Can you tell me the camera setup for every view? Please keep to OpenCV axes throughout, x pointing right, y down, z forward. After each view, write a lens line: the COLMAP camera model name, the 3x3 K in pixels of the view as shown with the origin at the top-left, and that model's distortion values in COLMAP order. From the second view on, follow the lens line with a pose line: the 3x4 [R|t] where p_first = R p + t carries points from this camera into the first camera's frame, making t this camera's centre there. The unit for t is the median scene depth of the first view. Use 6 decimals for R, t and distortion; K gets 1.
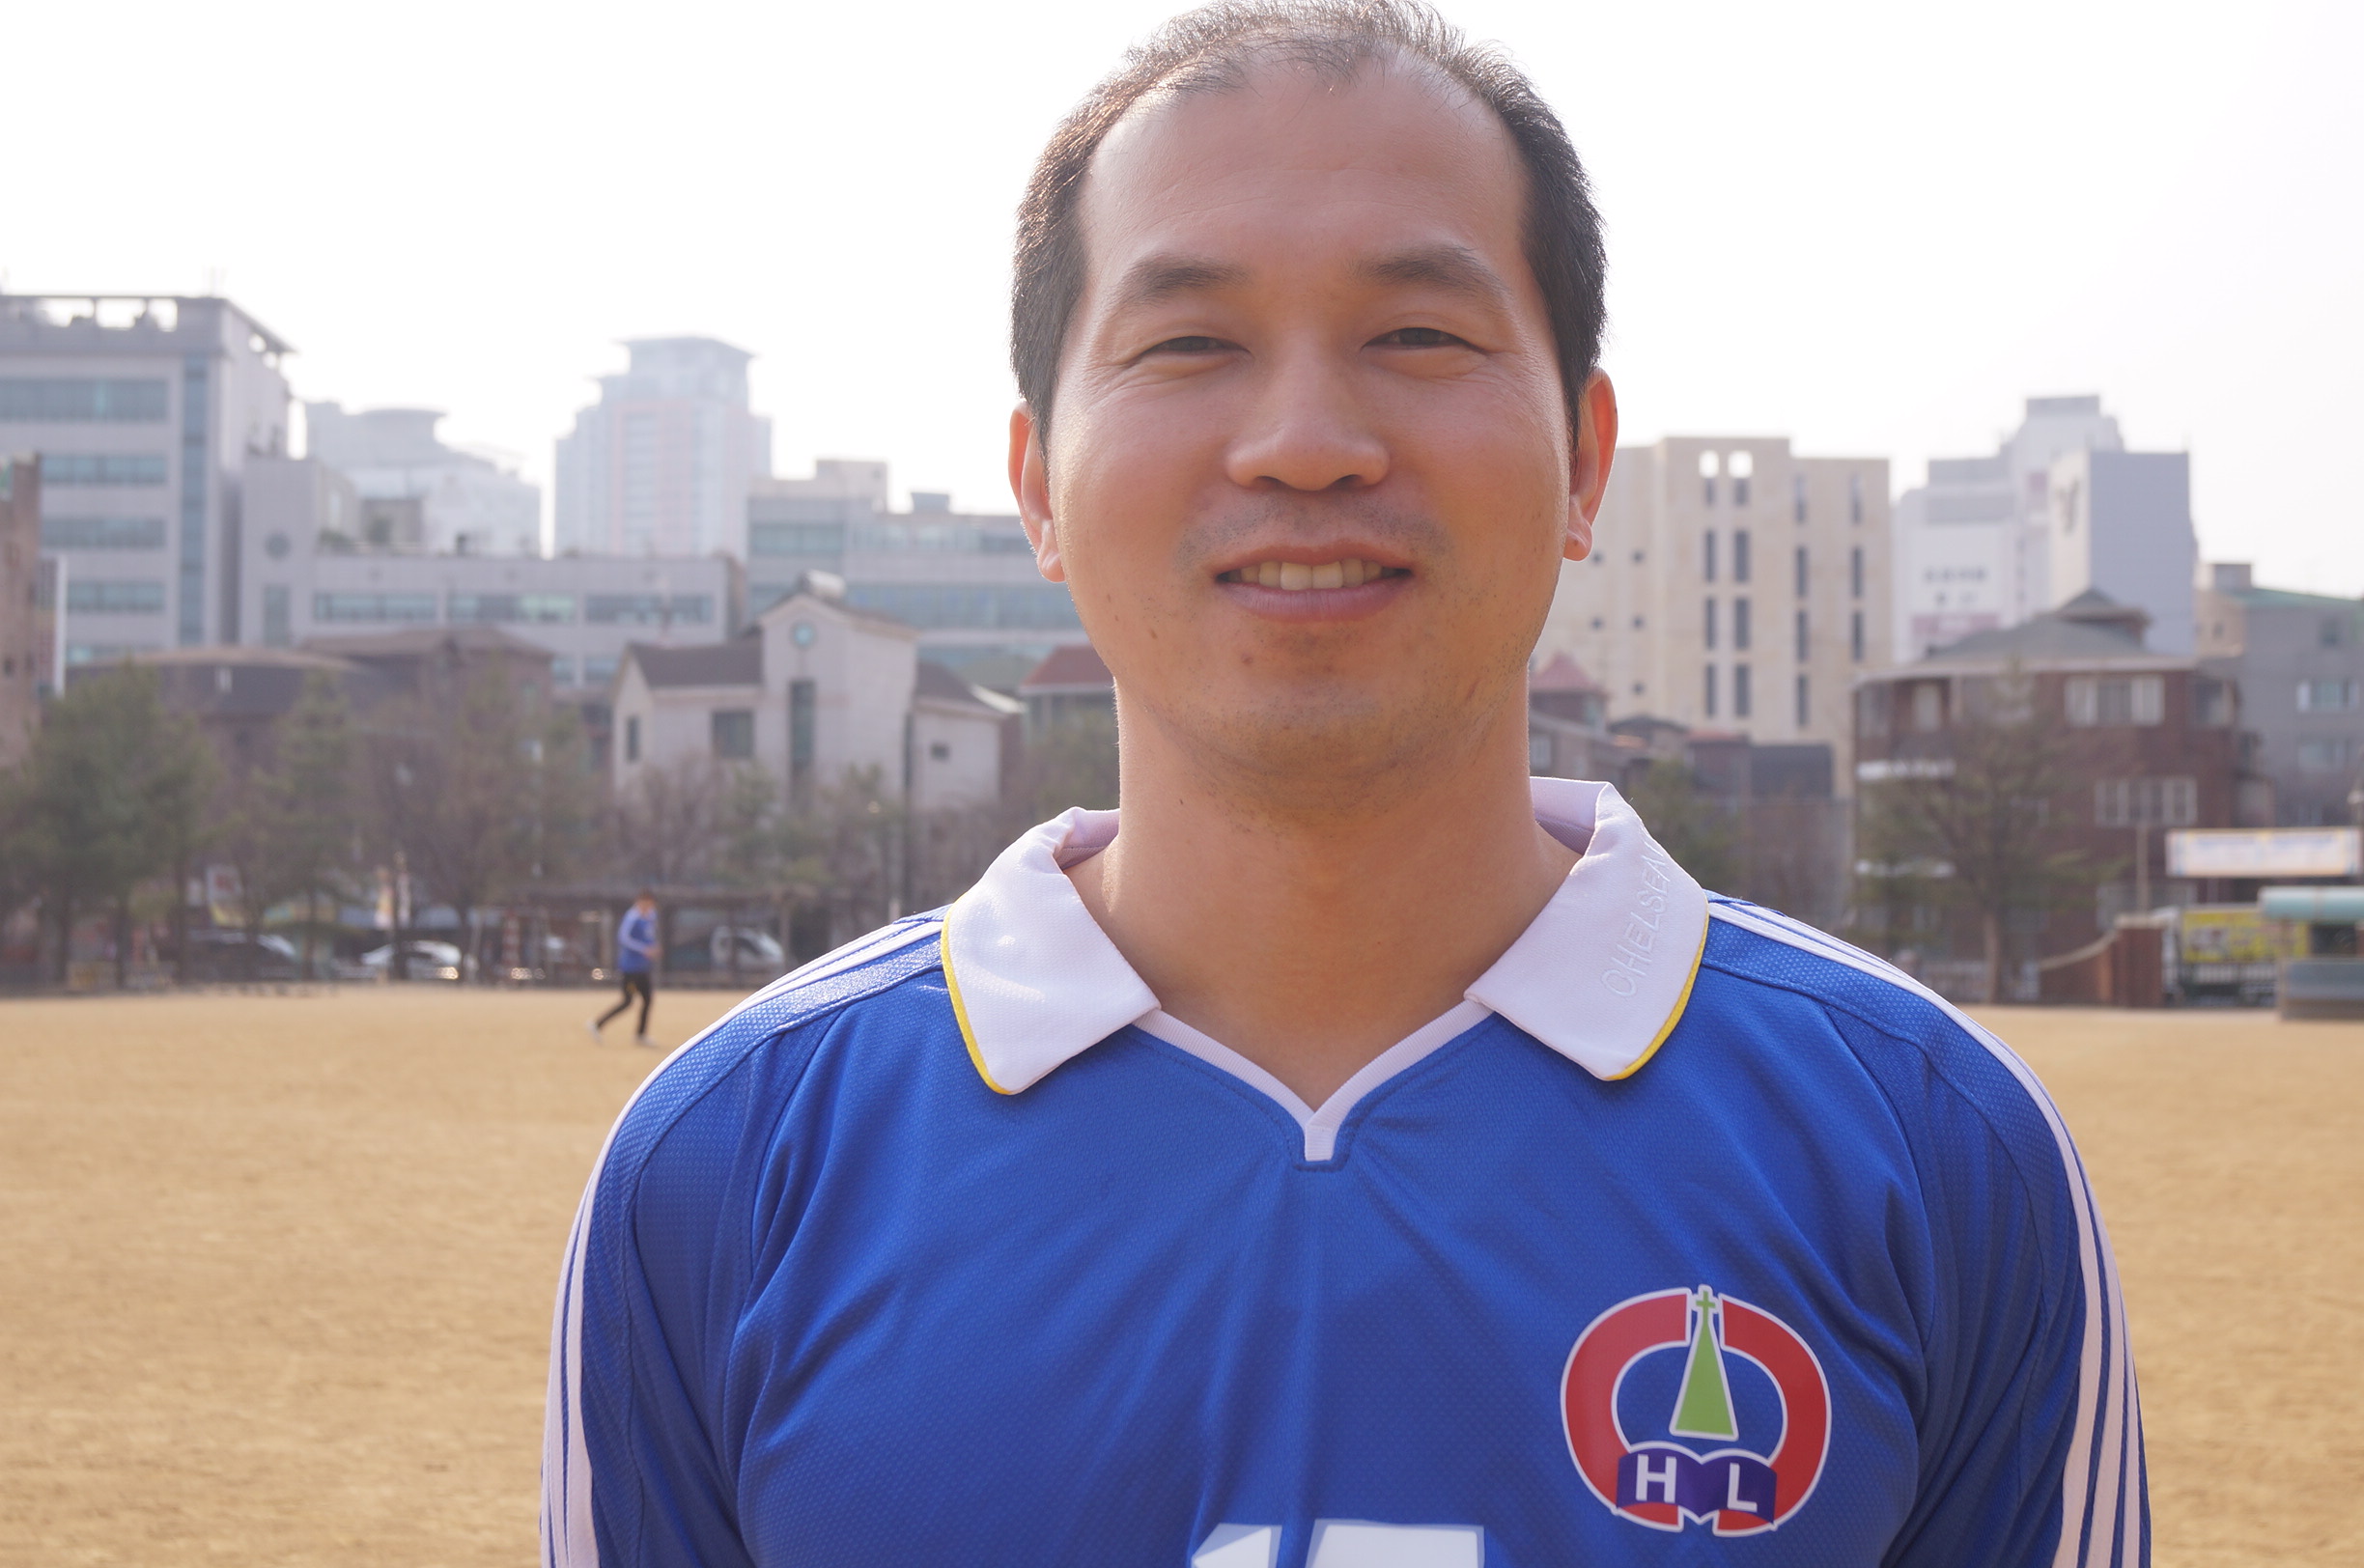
lens RADIAL K [[3015.3, 0, 1182.0], [0, 3015.3, 784.0], [0, 0, 1]] dist [0.009015, 0.007973]
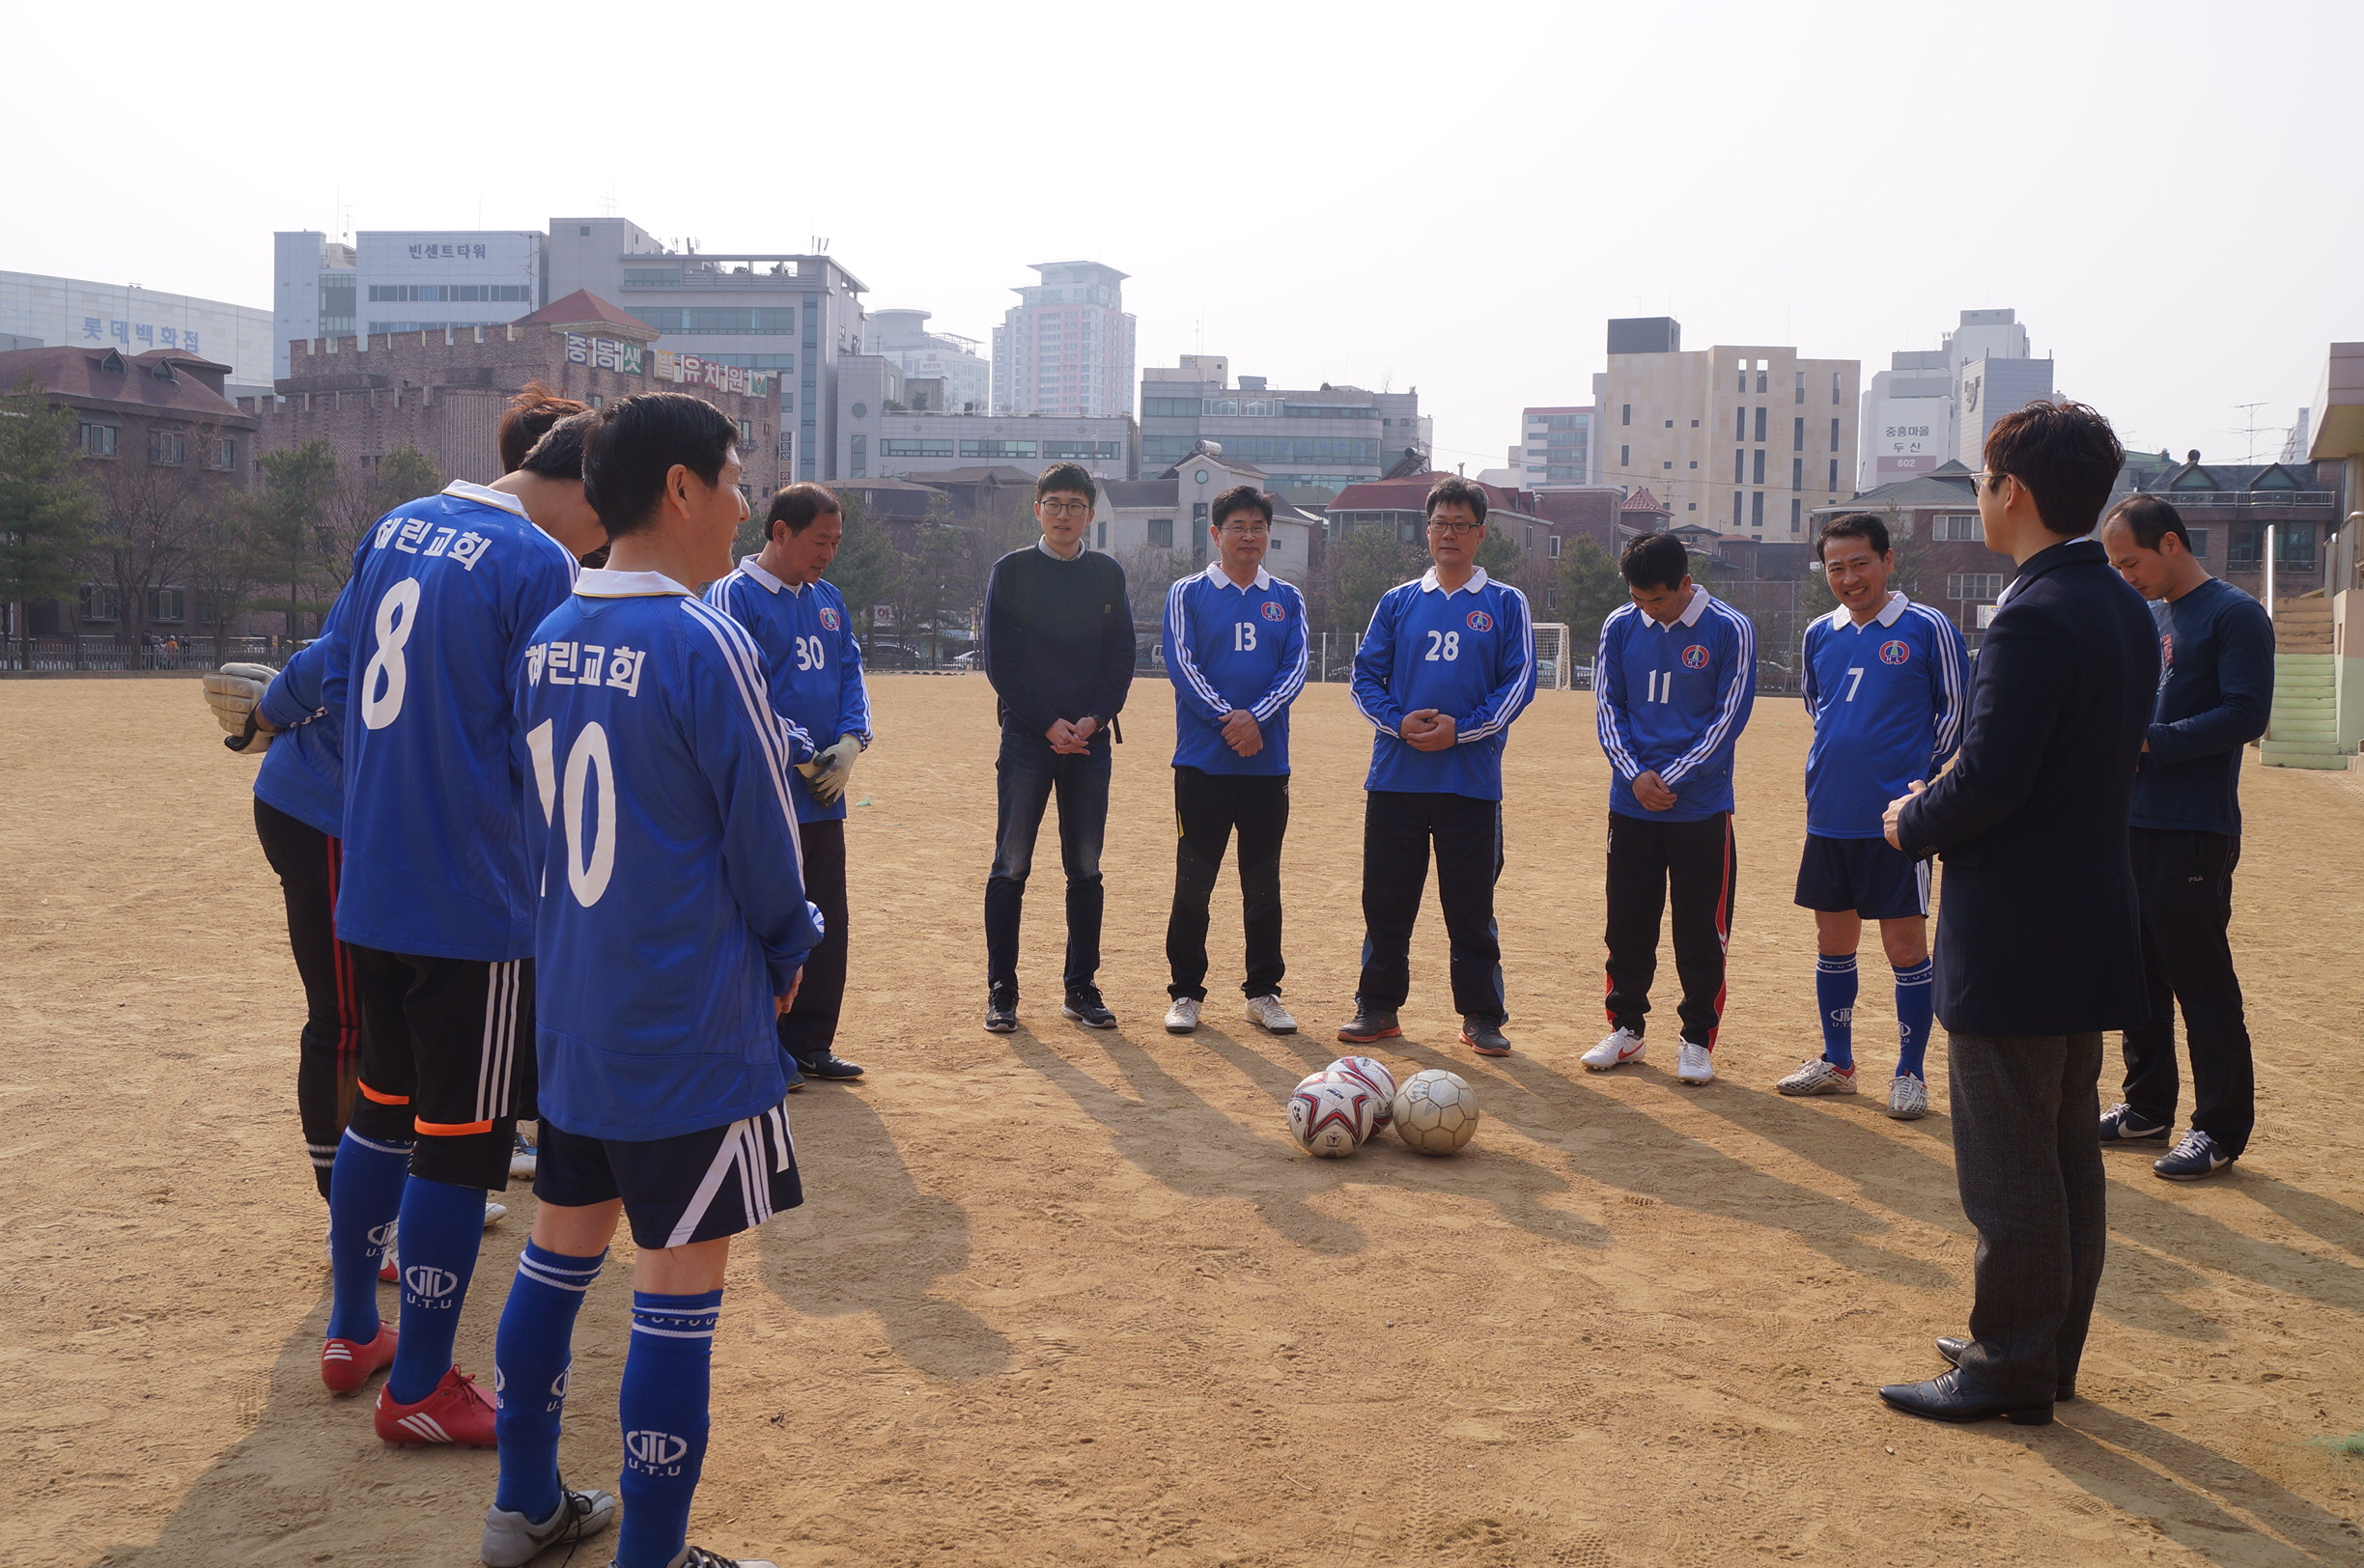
lens RADIAL K [[2355.6, 0, 1182.0], [0, 2355.6, 784.0], [0, 0, 1]] dist [-0.087023, -0.001794]
pose [[0.996927, 0.020575, -0.075585, -0.022228], [-0.012844, 0.994764, 0.101384, -0.007657], [0.077276, -0.100101, 0.991972, -0.272190]]
